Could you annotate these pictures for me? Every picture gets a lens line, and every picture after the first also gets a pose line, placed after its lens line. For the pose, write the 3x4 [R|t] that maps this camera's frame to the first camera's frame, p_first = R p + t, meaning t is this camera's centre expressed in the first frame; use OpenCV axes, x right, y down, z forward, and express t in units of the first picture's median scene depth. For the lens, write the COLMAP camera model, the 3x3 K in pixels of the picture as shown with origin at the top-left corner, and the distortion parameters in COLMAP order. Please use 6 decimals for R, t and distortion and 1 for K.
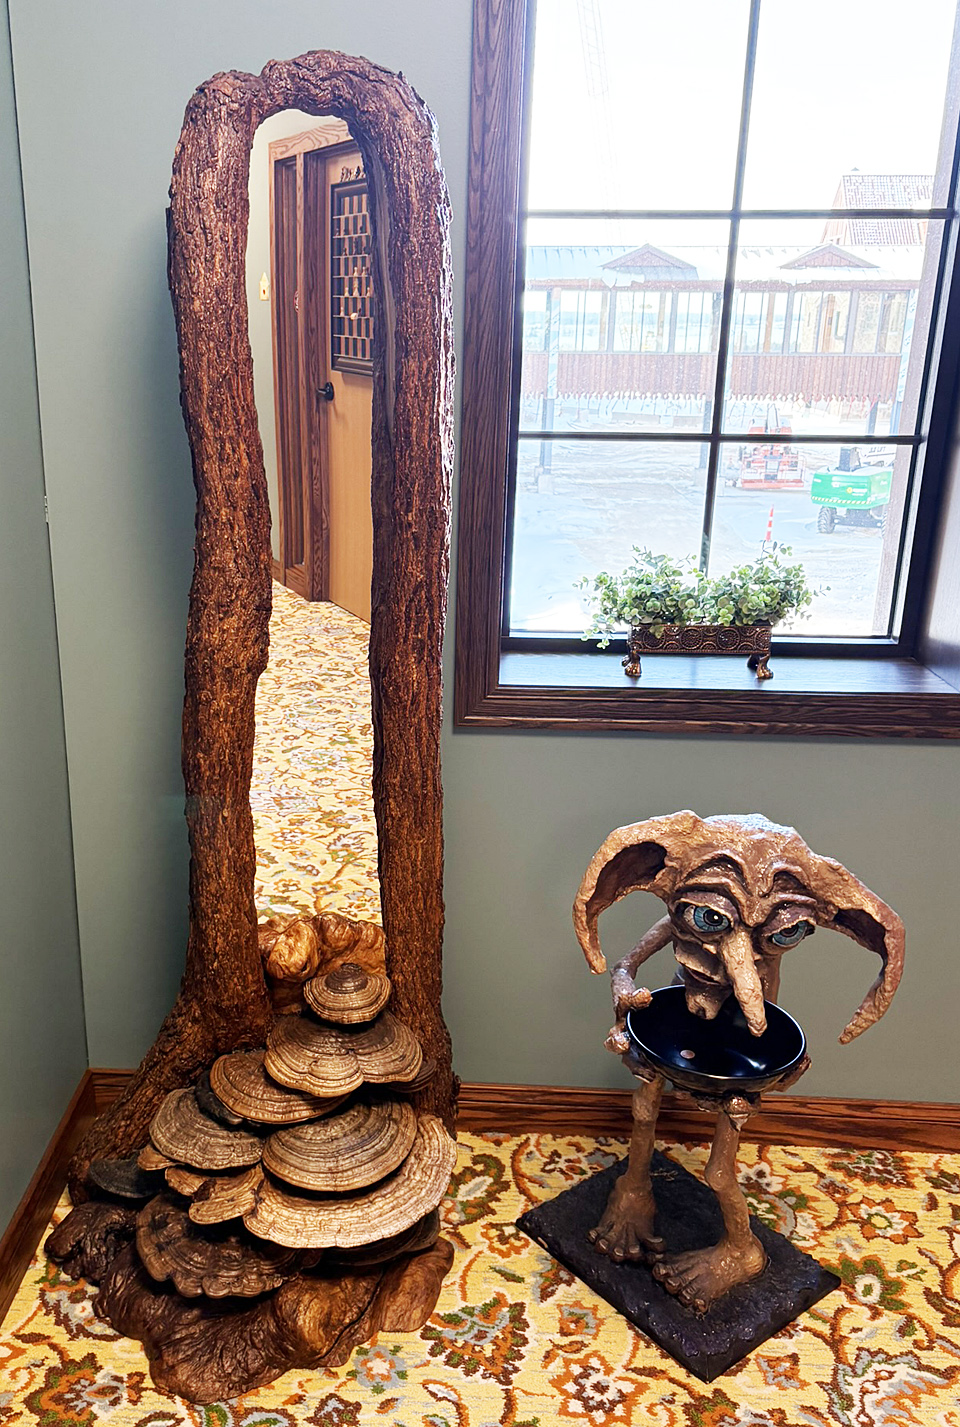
lens RADIAL K [[996.8, 0, 477.7], [0, 996.8, 705.1], [0, 0, 1]] dist [0.012375, 0.000454]
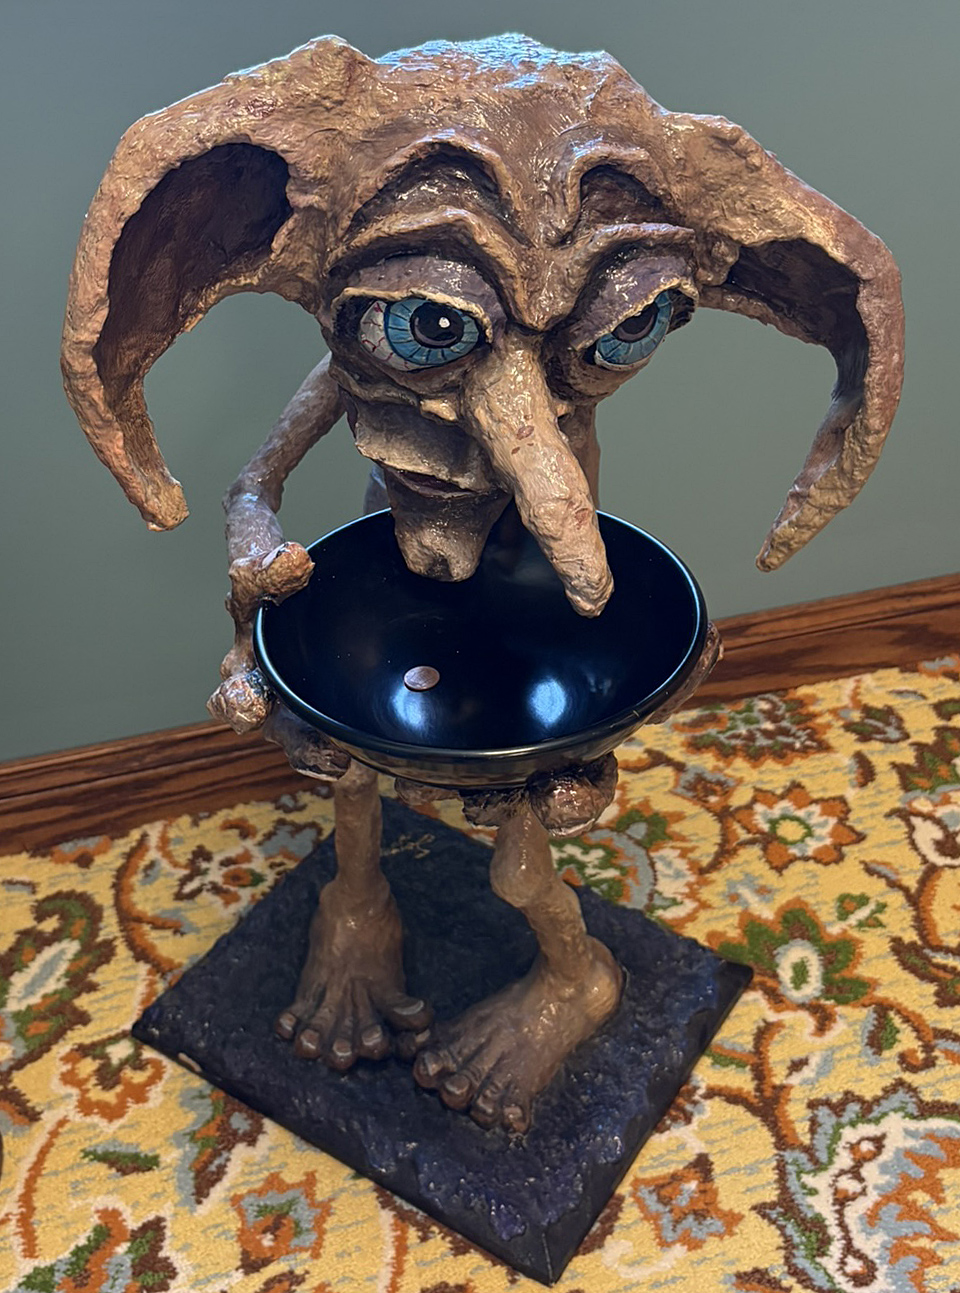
lens RADIAL K [[1206.5, 0, 477.6], [0, 1206.5, 644.7], [0, 0, 1]] dist [0.002546, 0.000000]
pose [[0.948124, -0.229533, 0.219944, 0.121509], [0.119664, 0.898664, 0.422000, 0.128517], [-0.294519, -0.373789, 0.879511, 0.542907]]
